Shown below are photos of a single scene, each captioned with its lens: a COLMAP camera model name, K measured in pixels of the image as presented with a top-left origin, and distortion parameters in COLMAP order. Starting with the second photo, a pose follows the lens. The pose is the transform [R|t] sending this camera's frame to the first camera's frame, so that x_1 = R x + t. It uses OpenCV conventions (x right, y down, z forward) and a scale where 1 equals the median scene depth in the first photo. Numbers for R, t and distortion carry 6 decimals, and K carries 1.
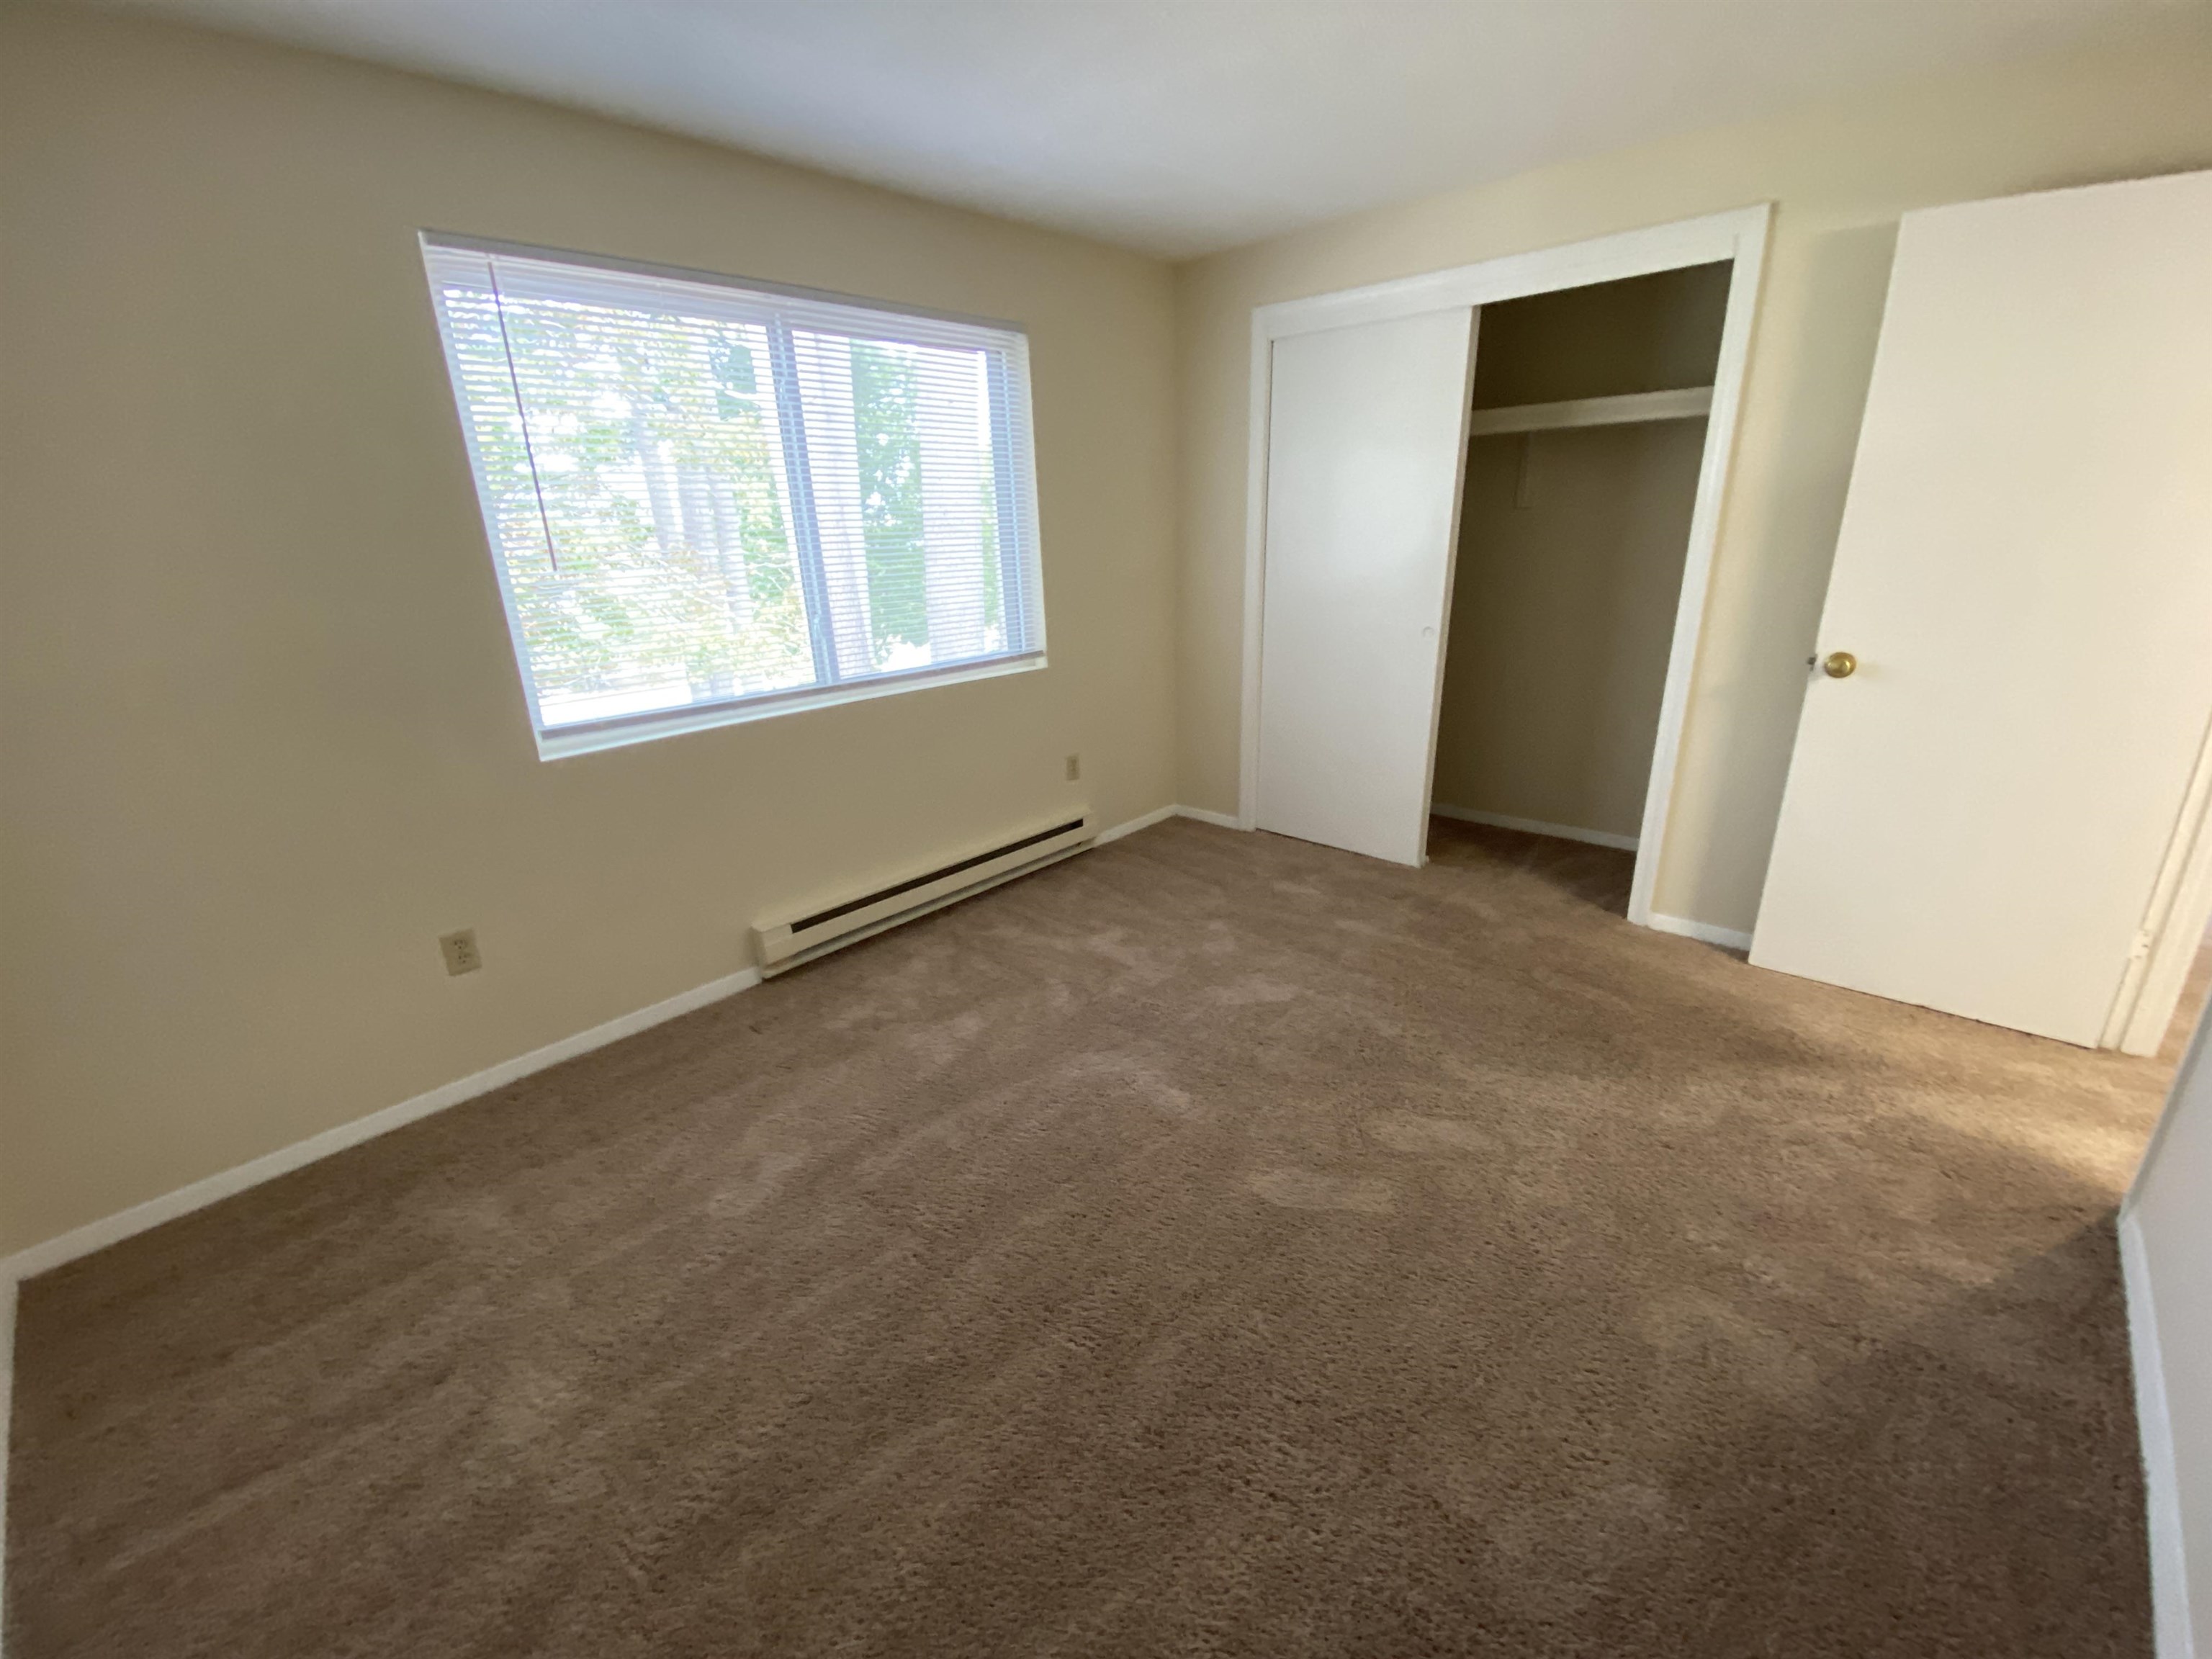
lens RADIAL K [[898.9, 0, 1109.6], [0, 898.9, 824.3], [0, 0, 1]] dist [0.016642, -0.017949]
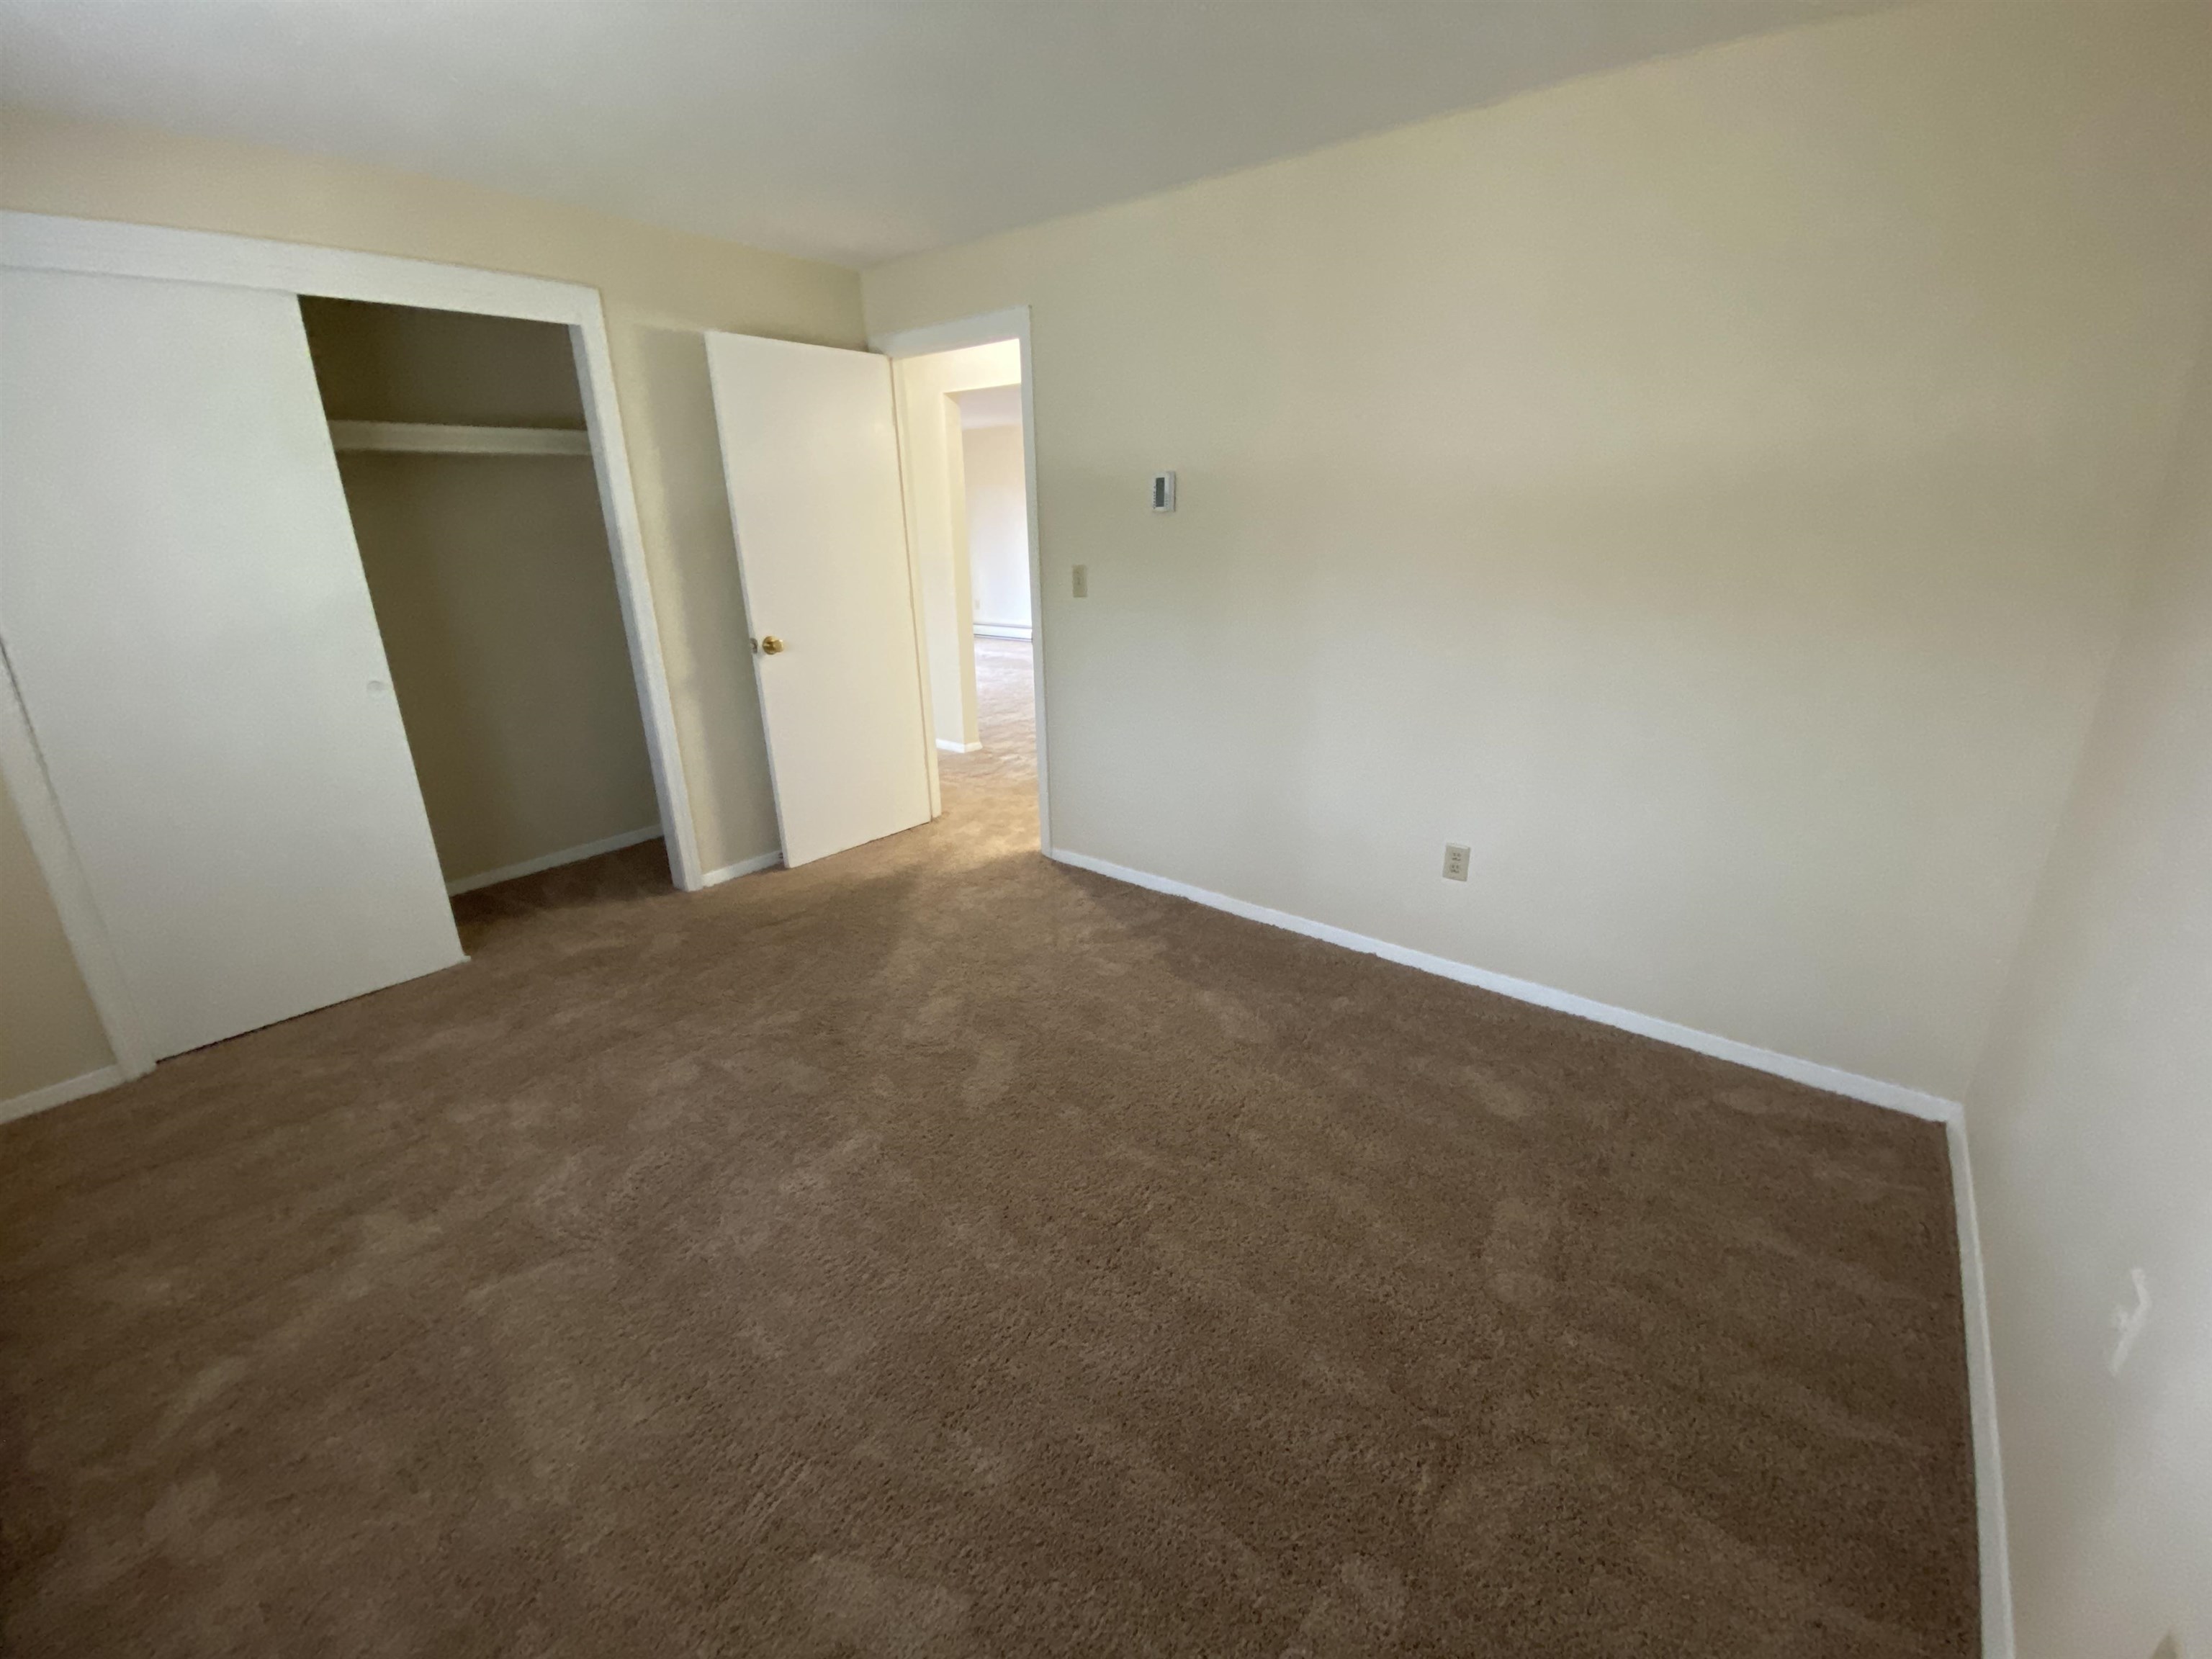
lens RADIAL K [[898.9, 0, 1109.6], [0, 898.9, 824.3], [0, 0, 1]] dist [0.016642, -0.017949]
pose [[-0.079178, -0.294215, 0.952454, -0.551392], [0.333103, 0.892725, 0.303455, -0.142921], [-0.939560, 0.341292, 0.027320, 0.442606]]
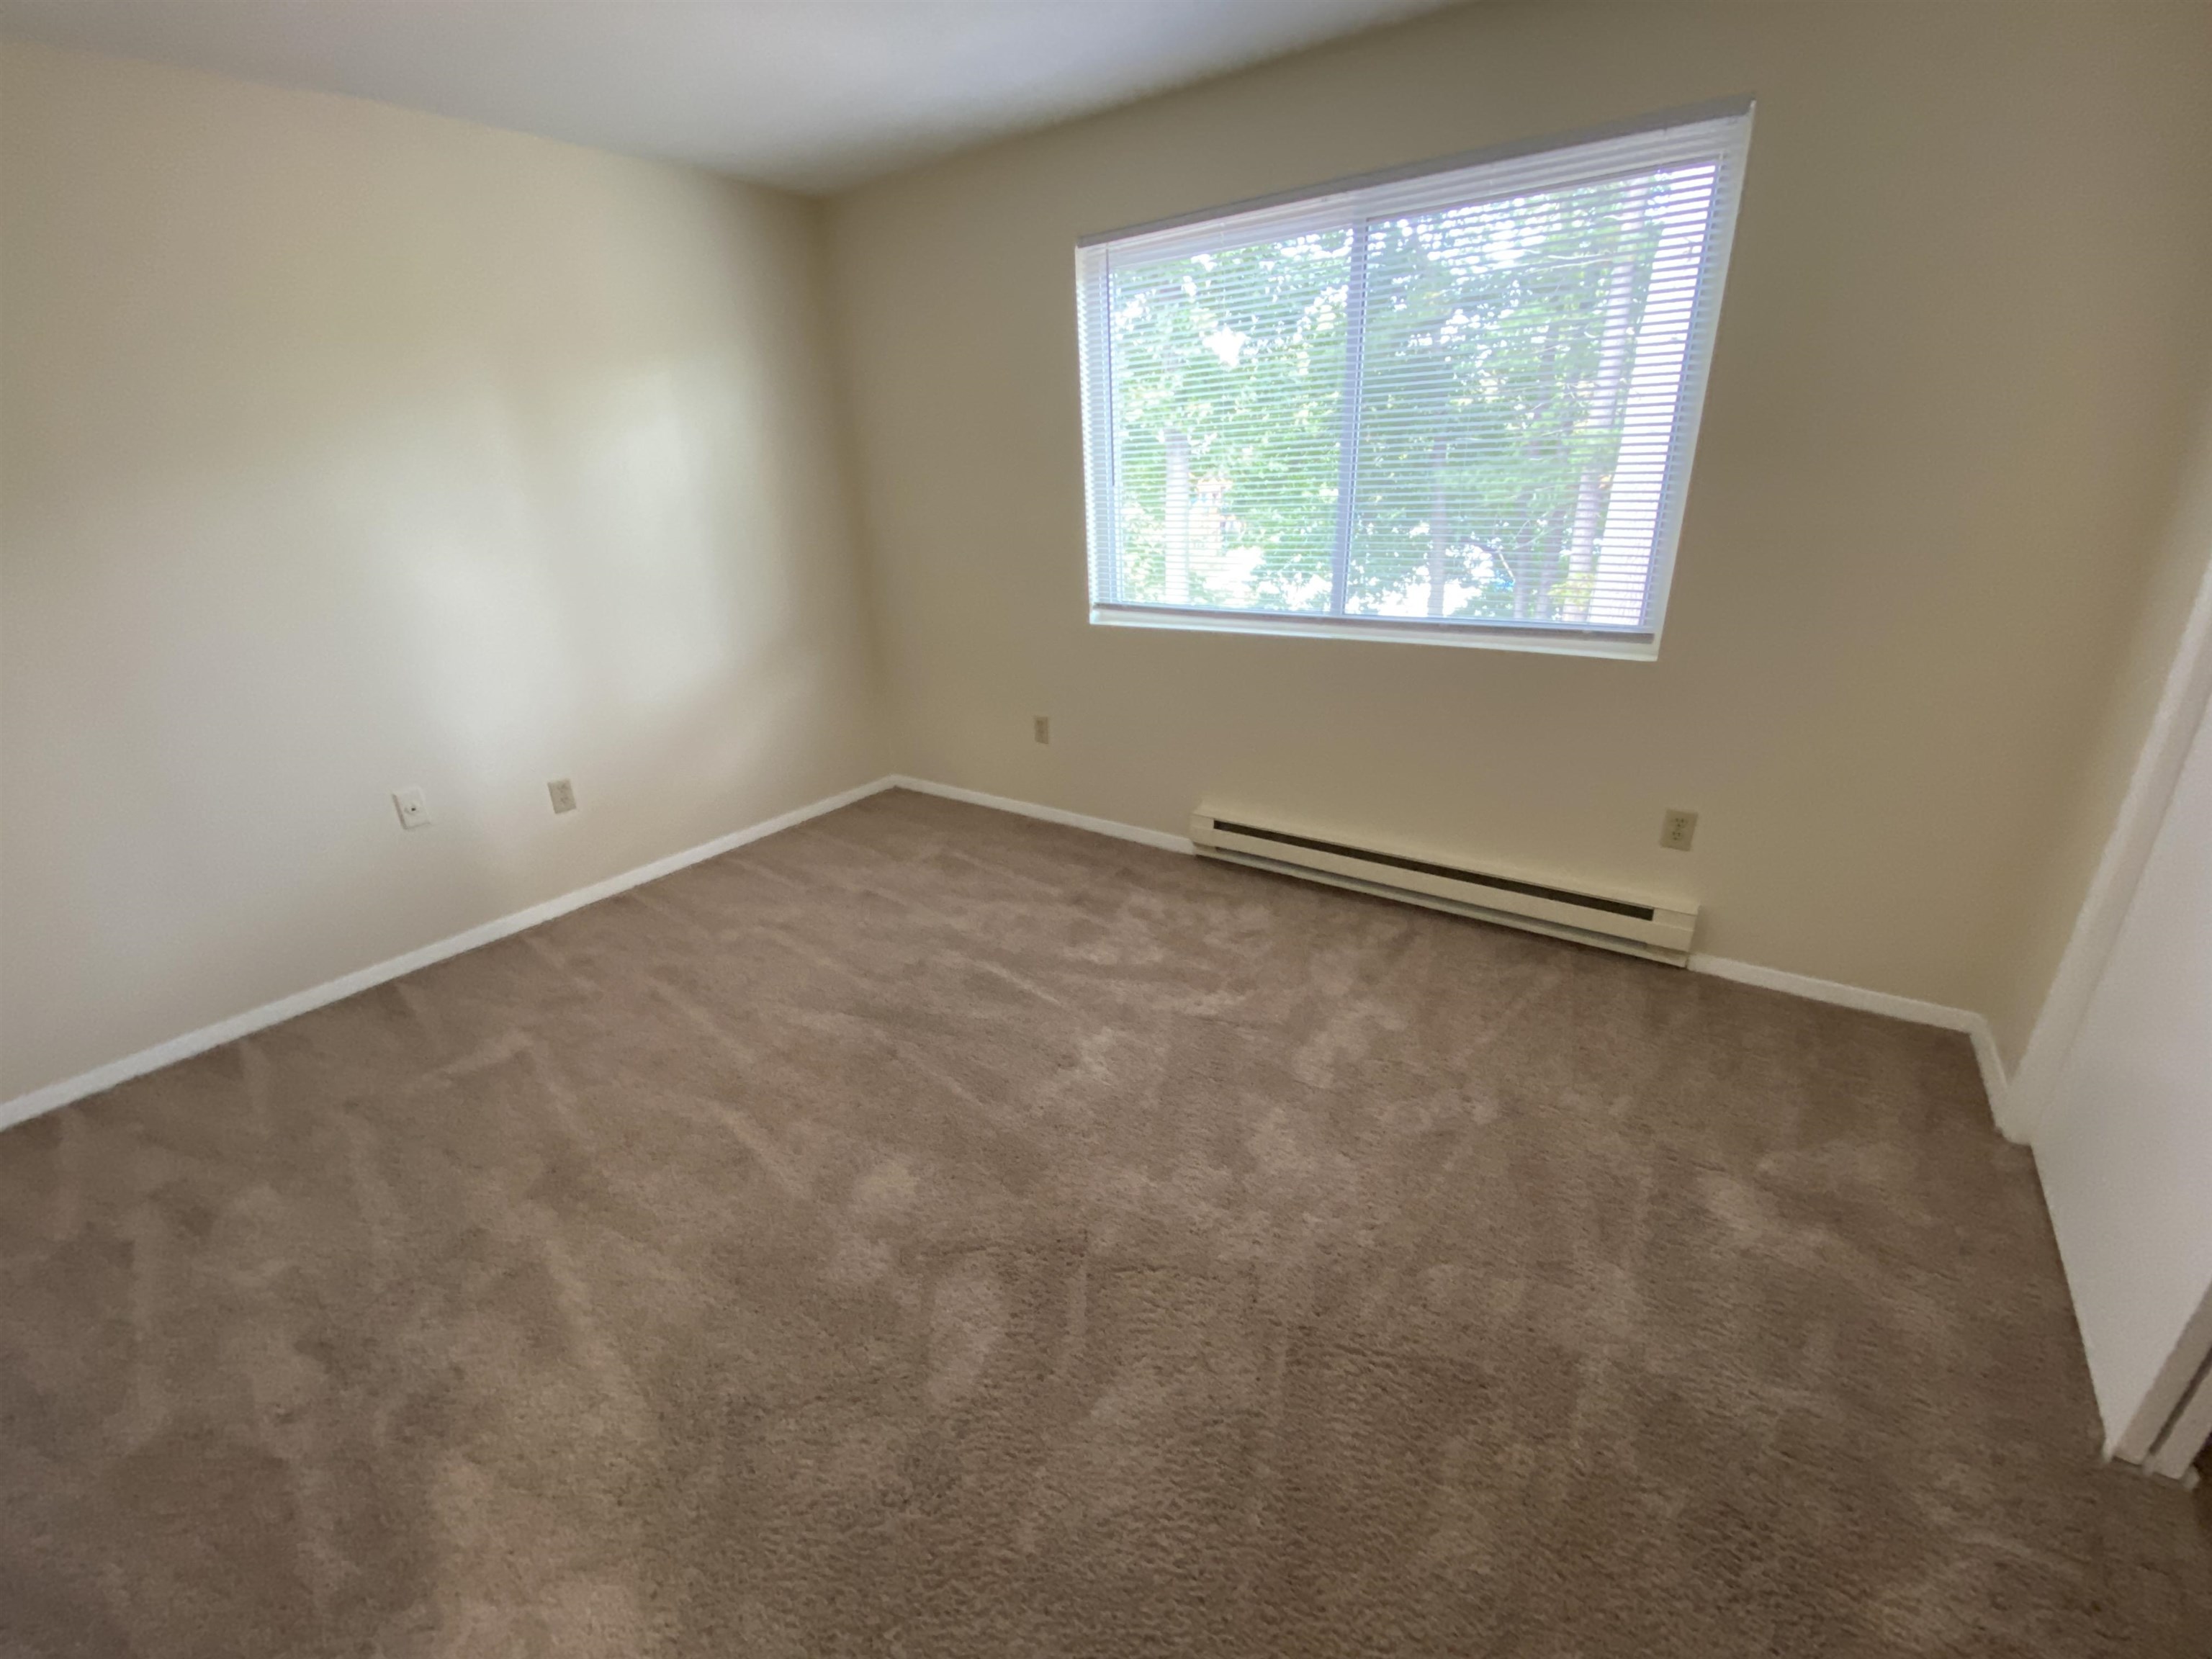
lens RADIAL K [[898.9, 0, 1109.6], [0, 898.9, 824.3], [0, 0, 1]] dist [0.016642, -0.017949]
pose [[0.111320, 0.398246, -0.910499, 0.604329], [-0.271557, 0.893514, 0.357616, -0.230458], [0.955963, 0.207442, 0.207612, 0.606768]]
